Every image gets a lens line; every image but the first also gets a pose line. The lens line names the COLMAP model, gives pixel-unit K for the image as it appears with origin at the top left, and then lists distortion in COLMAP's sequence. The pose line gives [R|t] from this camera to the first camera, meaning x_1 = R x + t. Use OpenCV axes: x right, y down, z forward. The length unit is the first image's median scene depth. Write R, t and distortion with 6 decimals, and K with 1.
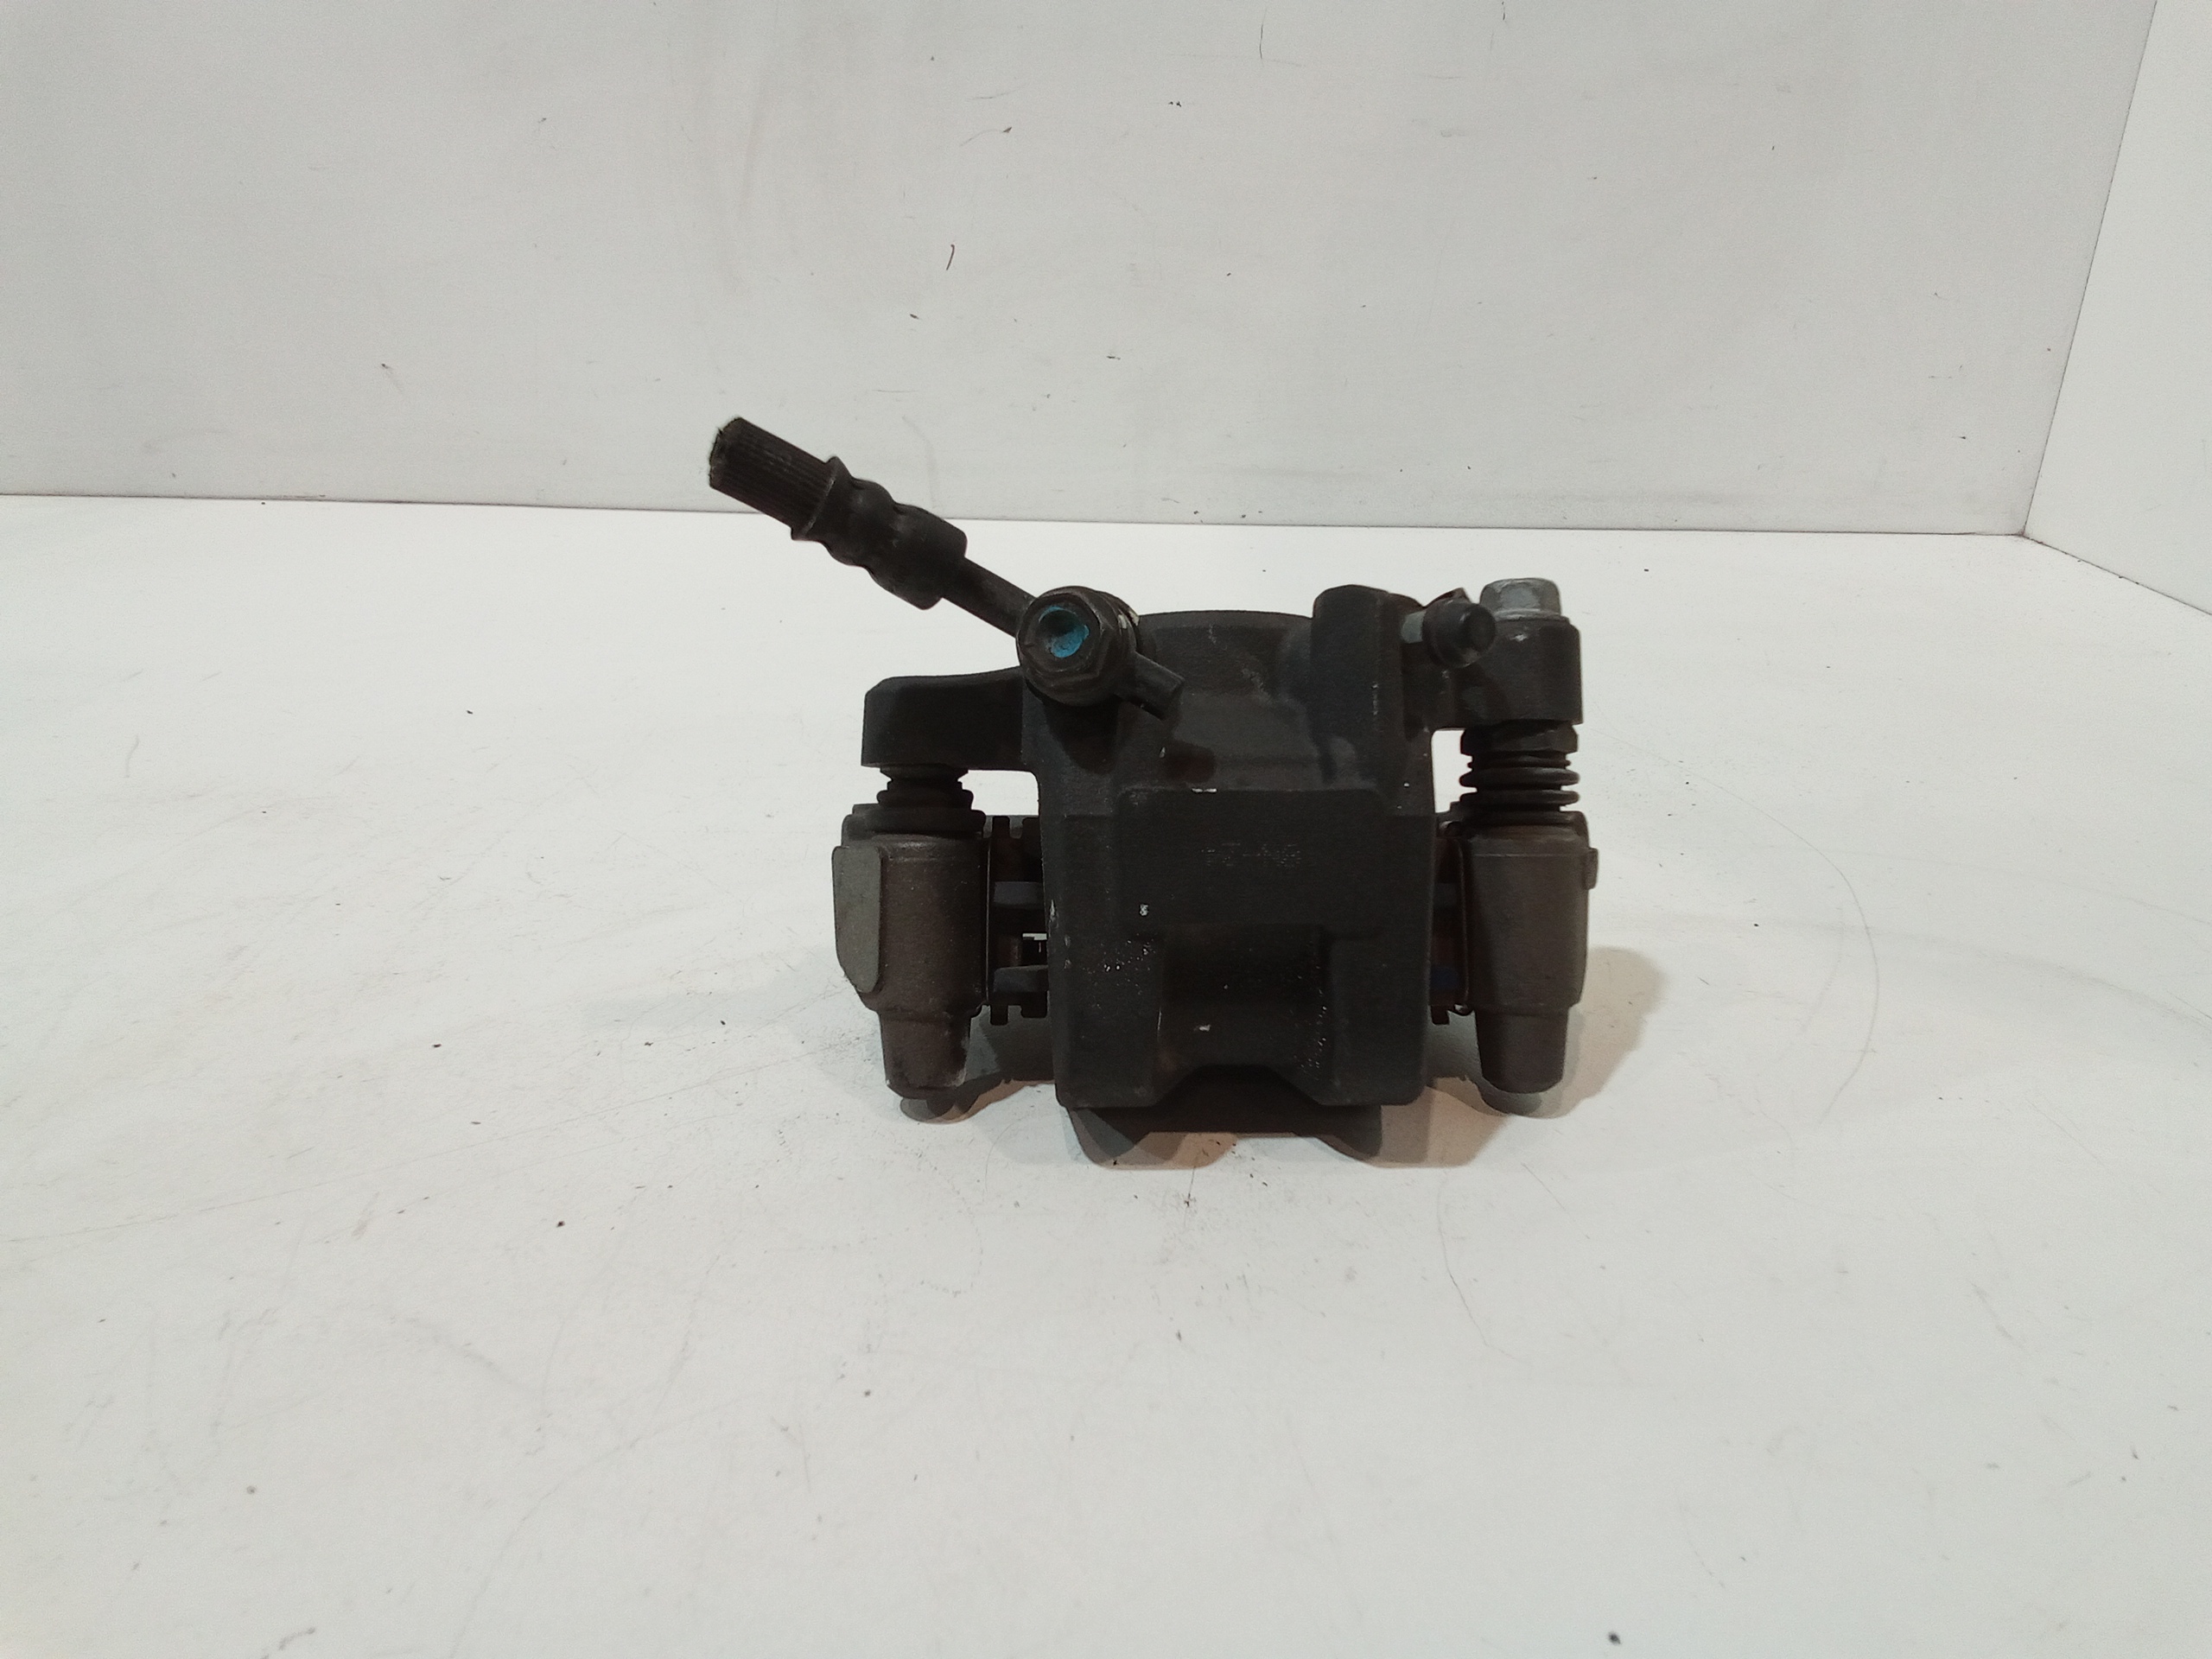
lens RADIAL K [[1522.9, 0, 1105.2], [0, 1522.9, 834.6], [0, 0, 1]] dist [0.067393, -0.084402]
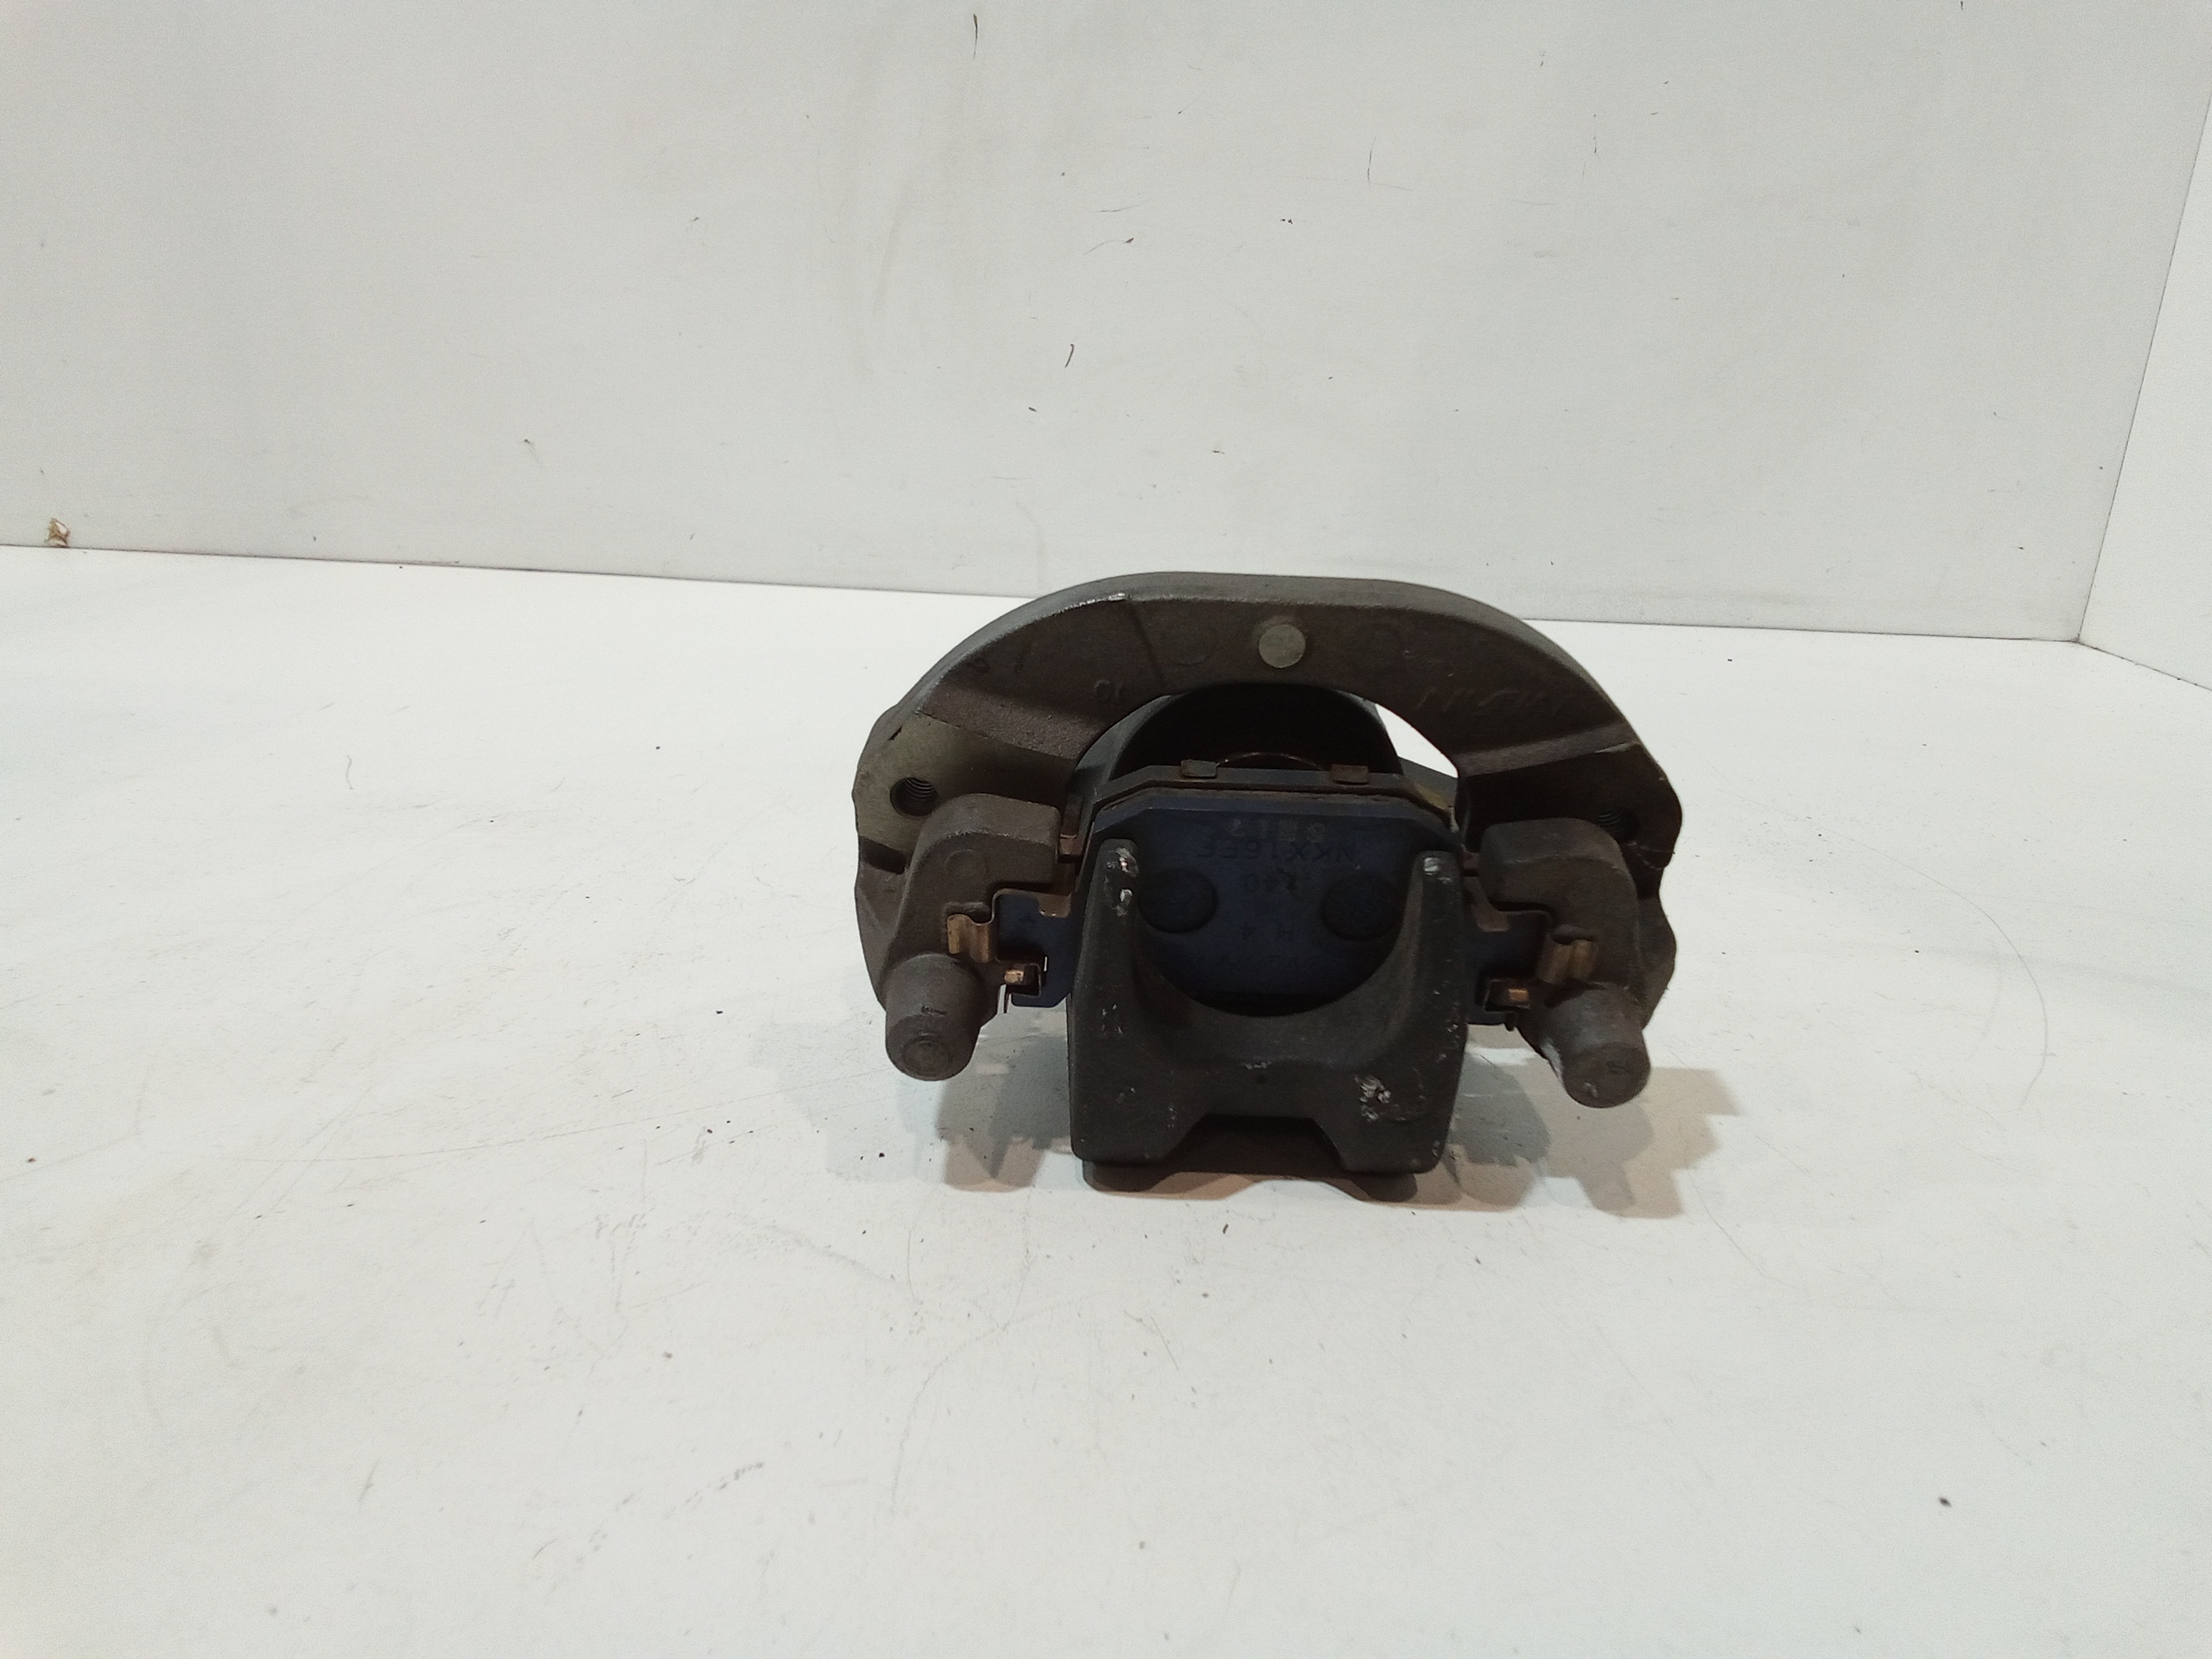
lens RADIAL K [[1522.9, 0, 1105.2], [0, 1522.9, 834.6], [0, 0, 1]] dist [0.067393, -0.084402]
pose [[0.999642, 0.025971, 0.006430, -0.148585], [-0.025381, 0.996534, -0.079223, 0.077662], [-0.008465, 0.079032, 0.996836, -0.065823]]
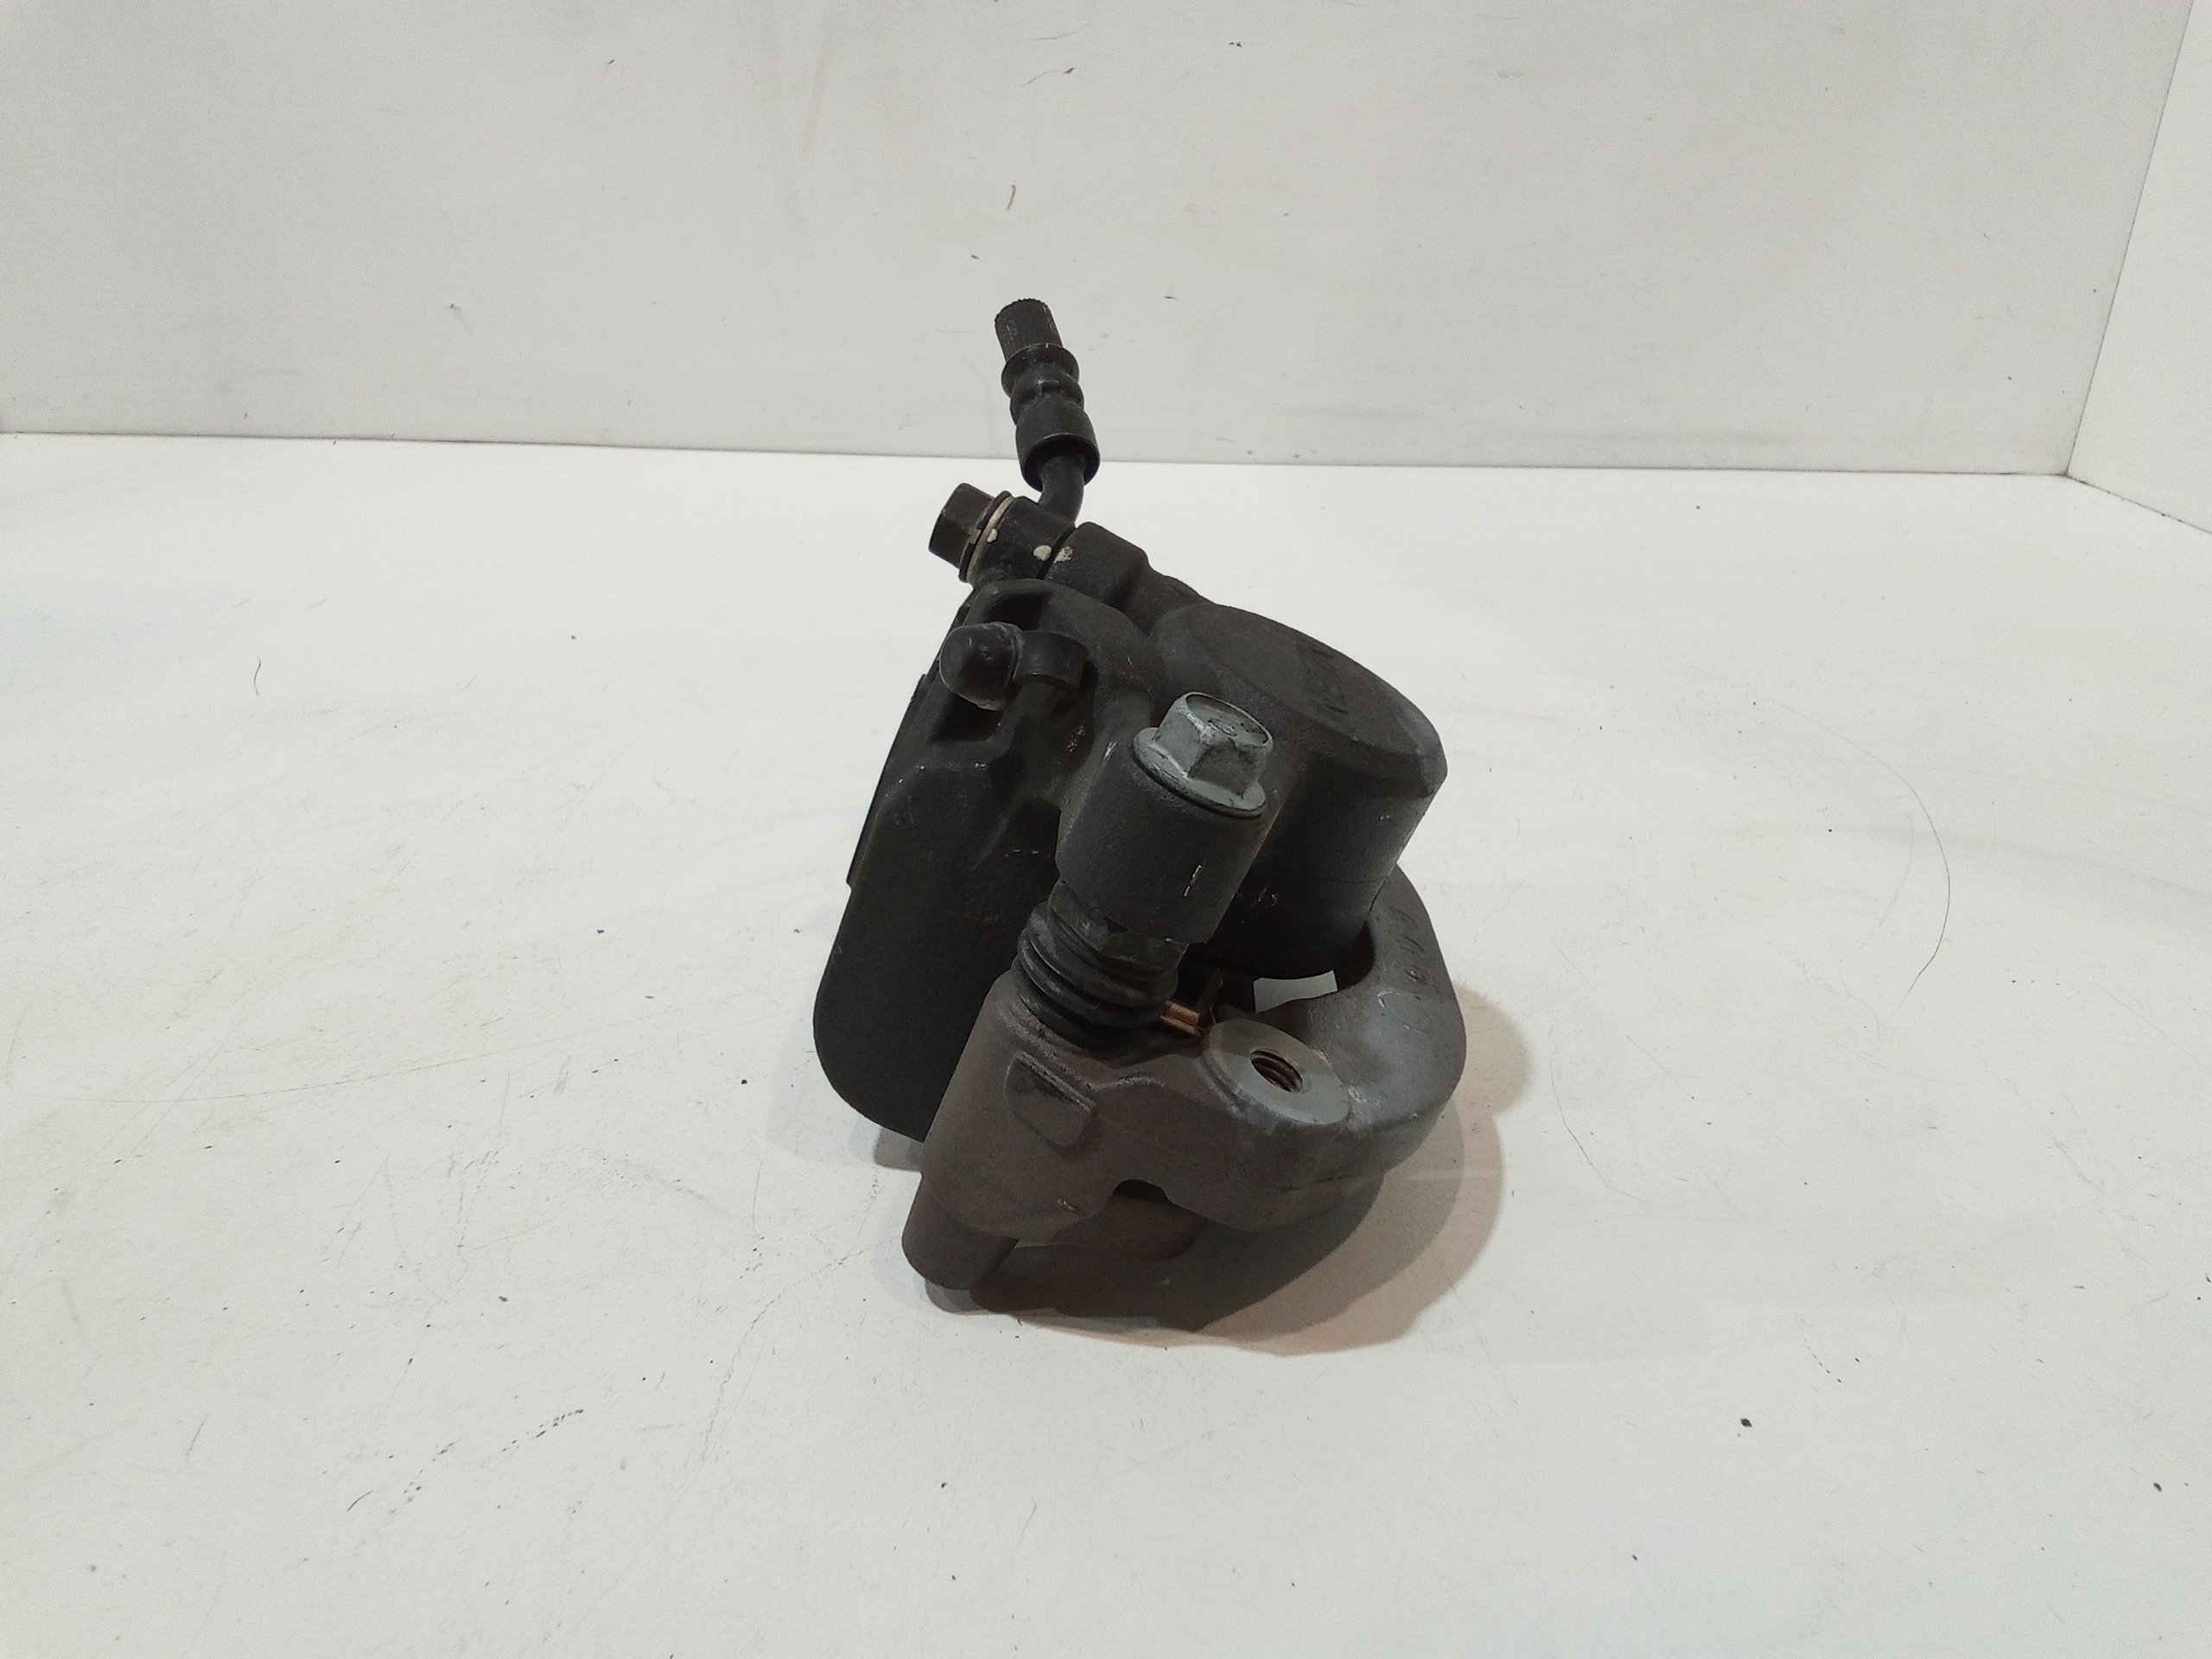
lens RADIAL K [[1531.6, 0, 1106.0], [0, 1531.6, 829.5], [0, 0, 1]] dist [0.069412, -0.092105]
pose [[0.999988, 0.001691, -0.004581, -0.066293], [-0.001587, 0.999742, 0.022680, 0.035284], [0.004618, -0.022673, 0.999732, -0.058268]]
